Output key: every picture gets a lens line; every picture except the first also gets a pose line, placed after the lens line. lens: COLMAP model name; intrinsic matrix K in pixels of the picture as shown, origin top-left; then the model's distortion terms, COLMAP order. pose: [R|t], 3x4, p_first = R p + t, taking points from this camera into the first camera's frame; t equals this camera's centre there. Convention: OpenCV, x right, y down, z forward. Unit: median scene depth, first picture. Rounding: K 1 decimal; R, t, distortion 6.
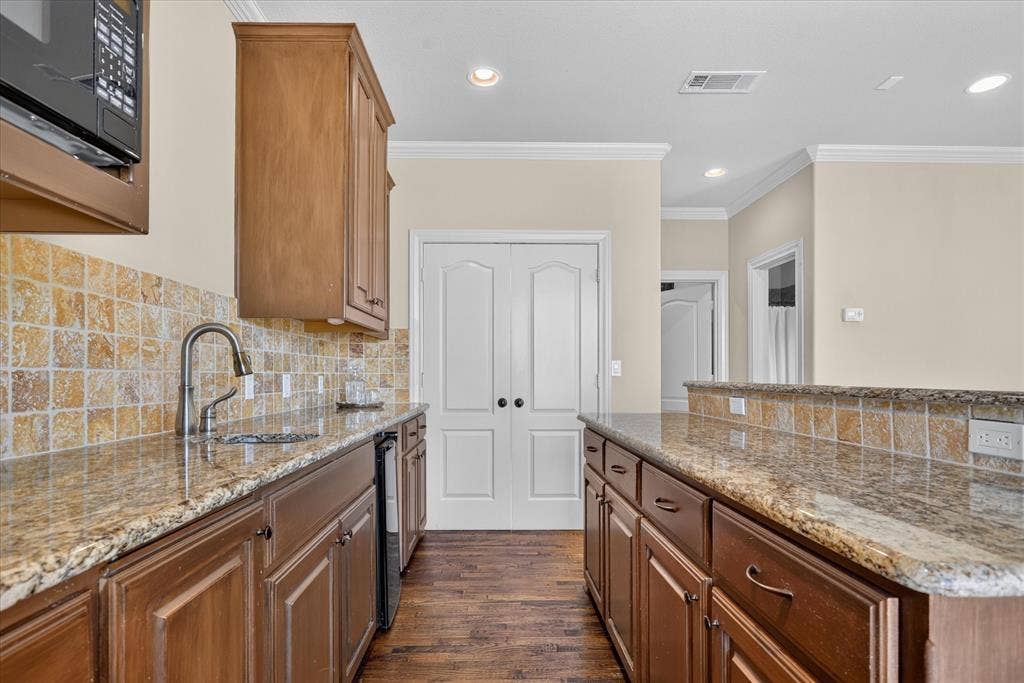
lens RADIAL K [[509.4, 0, 494.9], [0, 509.4, 372.3], [0, 0, 1]] dist [-0.003504, 0.000679]
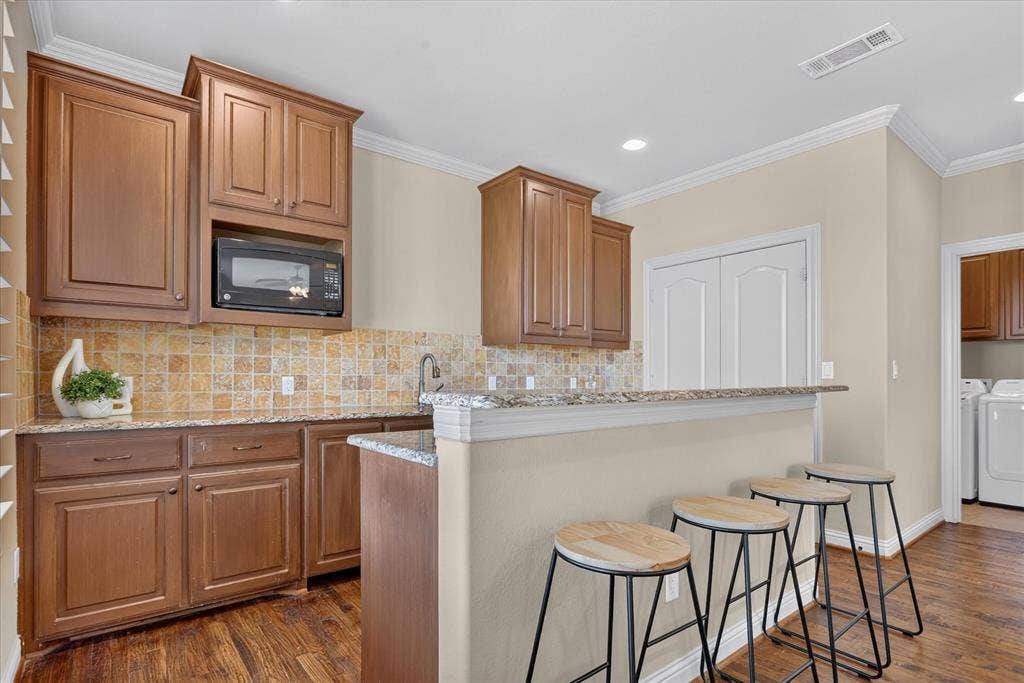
lens RADIAL K [[509.4, 0, 494.9], [0, 509.4, 372.3], [0, 0, 1]] dist [-0.003504, 0.000679]
pose [[0.589998, -0.004269, -0.807394, 0.820989], [0.003250, 0.999990, -0.002912, -0.005067], [0.807398, -0.000906, 0.590006, -0.037894]]
